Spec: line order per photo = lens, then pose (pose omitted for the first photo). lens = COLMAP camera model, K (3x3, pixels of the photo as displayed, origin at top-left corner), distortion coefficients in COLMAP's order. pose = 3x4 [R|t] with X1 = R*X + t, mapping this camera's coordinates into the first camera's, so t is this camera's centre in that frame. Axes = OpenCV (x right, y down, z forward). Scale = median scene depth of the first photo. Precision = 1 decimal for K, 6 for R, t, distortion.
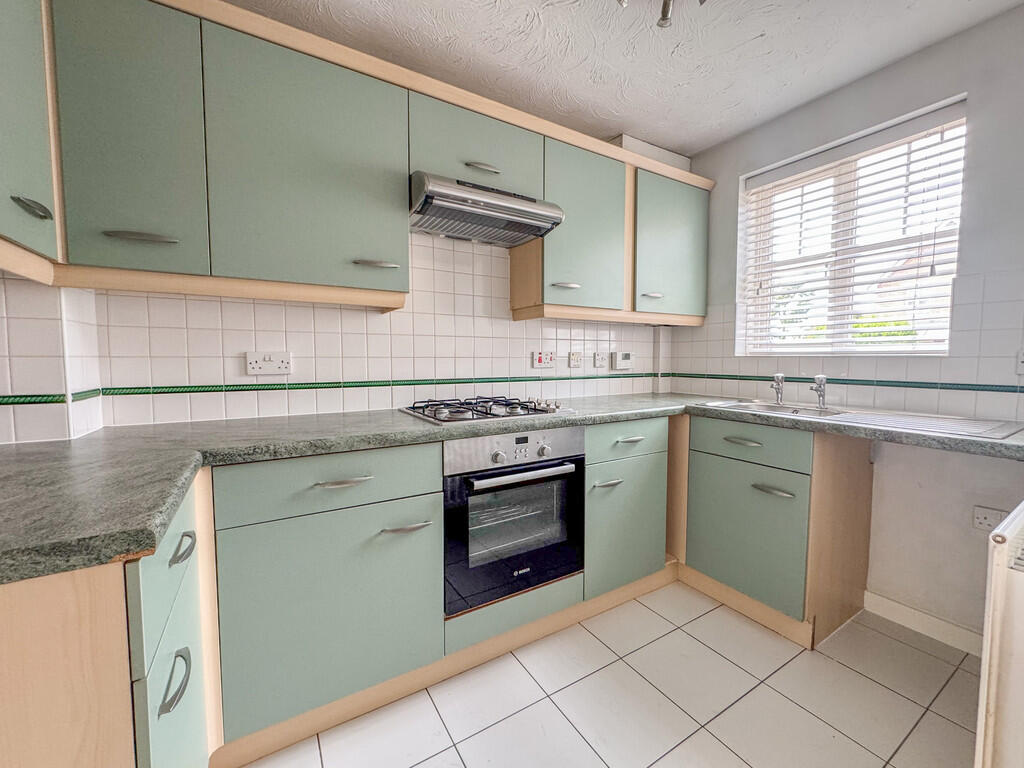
lens RADIAL K [[413.9, 0, 512.0], [0, 413.9, 384.0], [0, 0, 1]] dist [-0.001936, -0.000166]
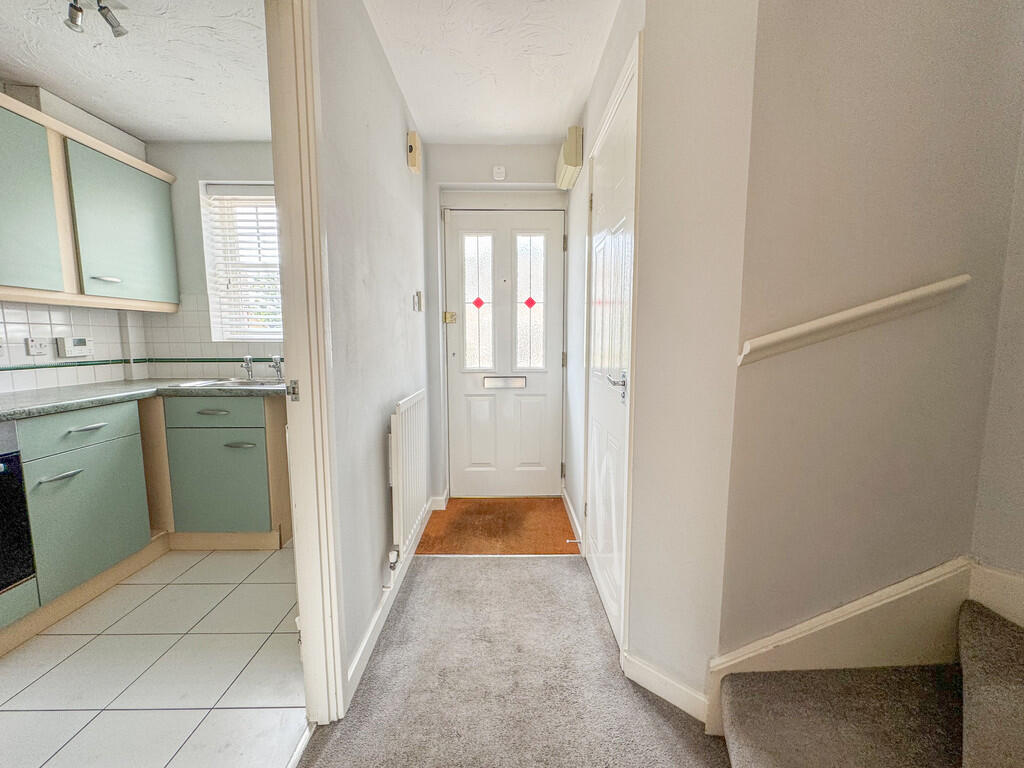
lens RADIAL K [[413.9, 0, 512.0], [0, 413.9, 384.0], [0, 0, 1]] dist [-0.001936, -0.000166]
pose [[0.506751, -0.092012, 0.857168, -0.036238], [0.053620, 0.995727, 0.075186, 0.009538], [-0.860424, 0.007861, 0.509519, -0.361487]]
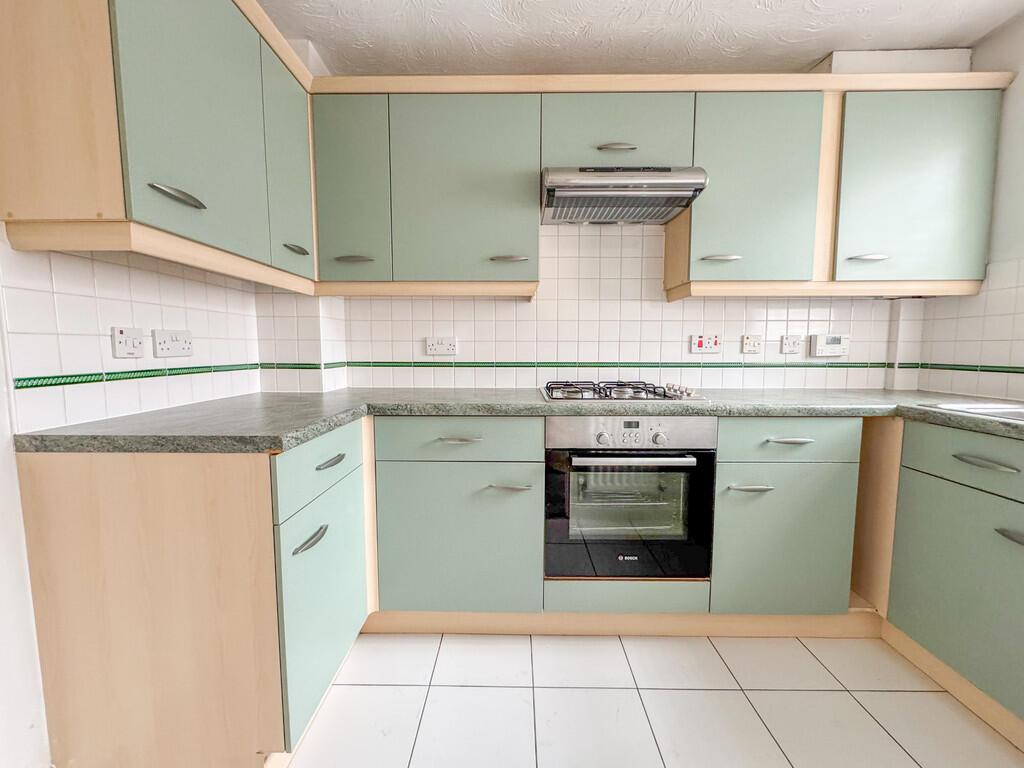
lens RADIAL K [[413.9, 0, 512.0], [0, 413.9, 384.0], [0, 0, 1]] dist [-0.001936, -0.000166]
pose [[0.847870, 0.047677, -0.528056, 0.235704], [-0.034290, 0.998795, 0.035120, 0.012809], [0.529093, -0.011670, 0.848483, 0.021408]]
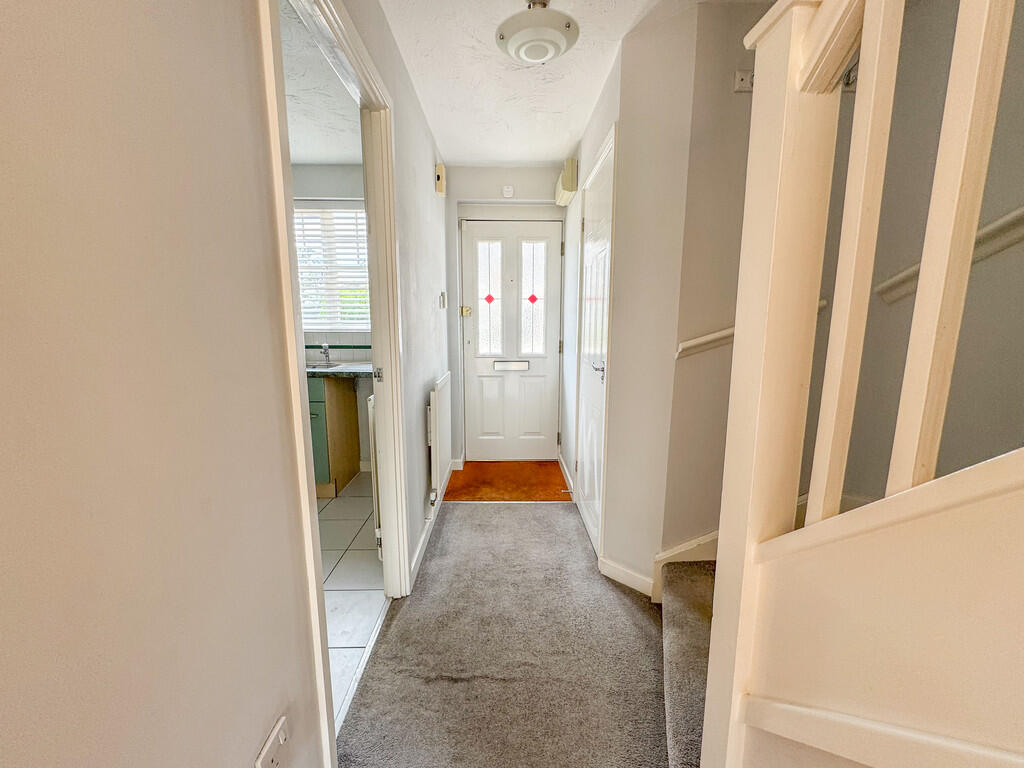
lens RADIAL K [[413.9, 0, 512.0], [0, 413.9, 384.0], [0, 0, 1]] dist [-0.001936, -0.000166]
pose [[0.501654, -0.133081, 0.854771, -0.319829], [0.050170, 0.990909, 0.124833, -0.031964], [-0.863613, -0.019739, 0.503770, -0.489706]]
